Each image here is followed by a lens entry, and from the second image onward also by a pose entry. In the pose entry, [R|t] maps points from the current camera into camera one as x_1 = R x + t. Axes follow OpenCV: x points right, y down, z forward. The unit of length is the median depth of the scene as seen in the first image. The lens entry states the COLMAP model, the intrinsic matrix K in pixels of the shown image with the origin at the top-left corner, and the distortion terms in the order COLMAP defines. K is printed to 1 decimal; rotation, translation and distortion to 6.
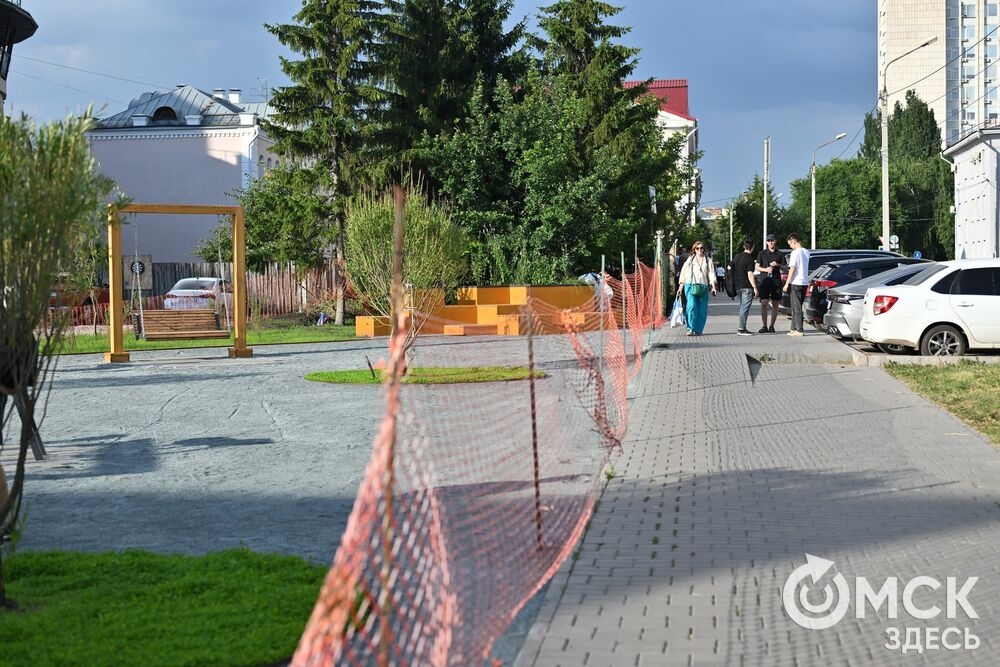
lens RADIAL K [[1442.4, 0, 499.9], [0, 1442.4, 333.0], [0, 0, 1]] dist [-0.026170, 0.000000]
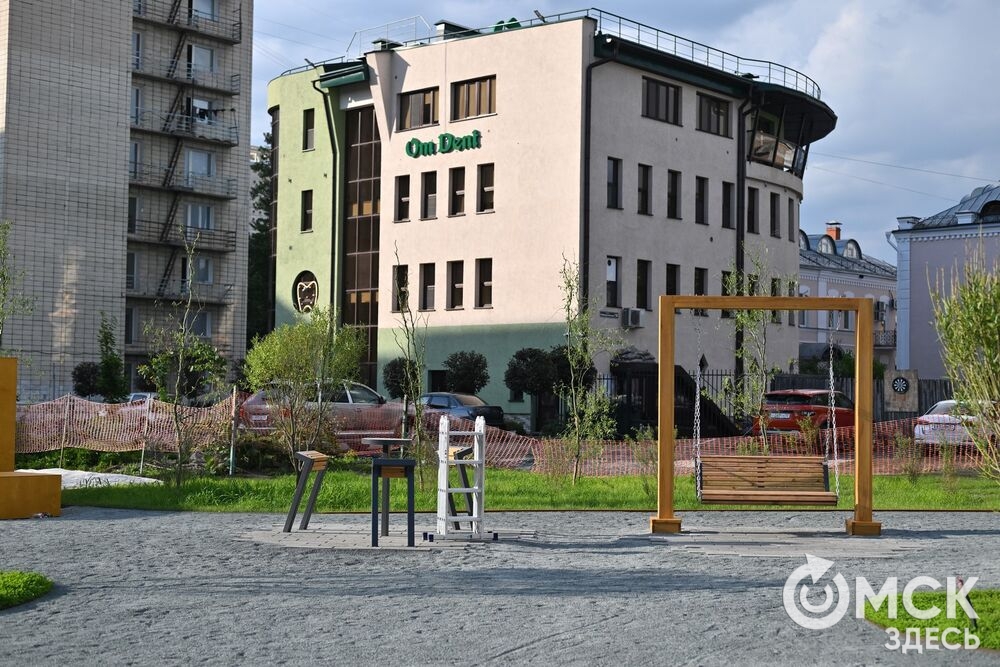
lens RADIAL K [[1442.4, 0, 499.9], [0, 1442.4, 332.0], [0, 0, 1]] dist [-0.026170, 0.000000]
pose [[0.824955, -0.012611, -0.565058, 0.016100], [-0.032157, 0.997084, -0.069201, -0.008002], [0.564283, 0.075258, 0.822144, 0.135844]]
